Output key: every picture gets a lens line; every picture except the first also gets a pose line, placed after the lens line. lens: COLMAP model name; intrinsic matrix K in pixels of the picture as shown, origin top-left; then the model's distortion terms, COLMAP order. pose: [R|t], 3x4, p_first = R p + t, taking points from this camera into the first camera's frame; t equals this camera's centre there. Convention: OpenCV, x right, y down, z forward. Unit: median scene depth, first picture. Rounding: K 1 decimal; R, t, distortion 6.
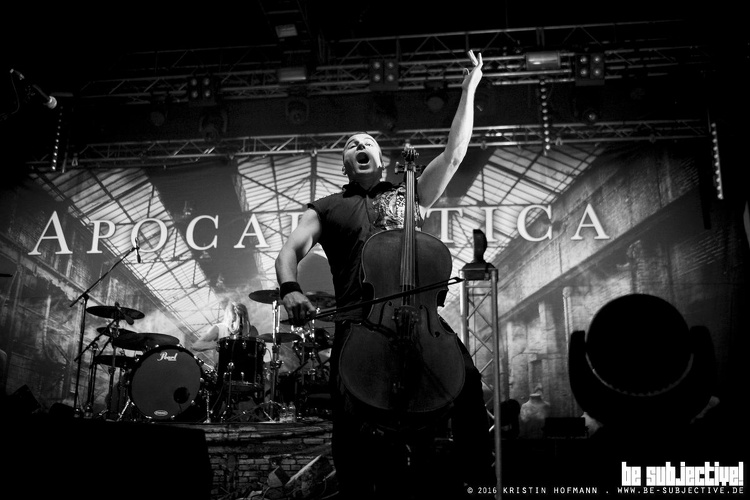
lens RADIAL K [[898.8, 0, 369.0], [0, 898.8, 251.9], [0, 0, 1]] dist [-0.032879, 0.000000]
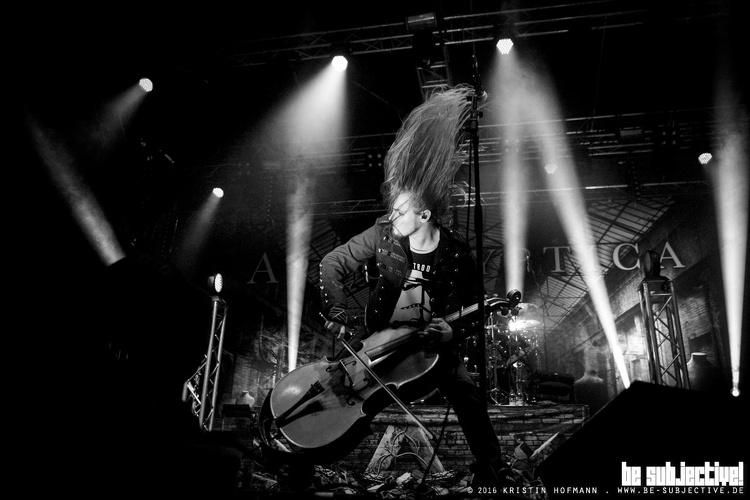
lens RADIAL K [[610.7, 0, 381.2], [0, 610.7, 248.6], [0, 0, 1]] dist [-0.054174, 0.010196]
pose [[0.998082, -0.009579, -0.061168, -0.122636], [0.005206, 0.997444, -0.071257, 0.018093], [0.061694, 0.070802, 0.995581, 0.078197]]
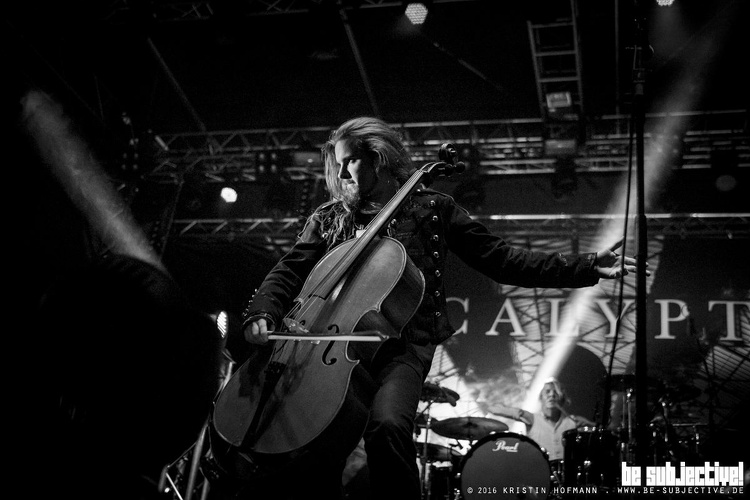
lens RADIAL K [[914.3, 0, 380.6], [0, 914.3, 252.3], [0, 0, 1]] dist [-0.034193, 0.000000]
pose [[0.987433, 0.039395, -0.153048, -0.120345], [-0.056490, 0.992435, -0.109005, 0.020162], [0.147596, 0.116280, 0.982189, 0.069588]]
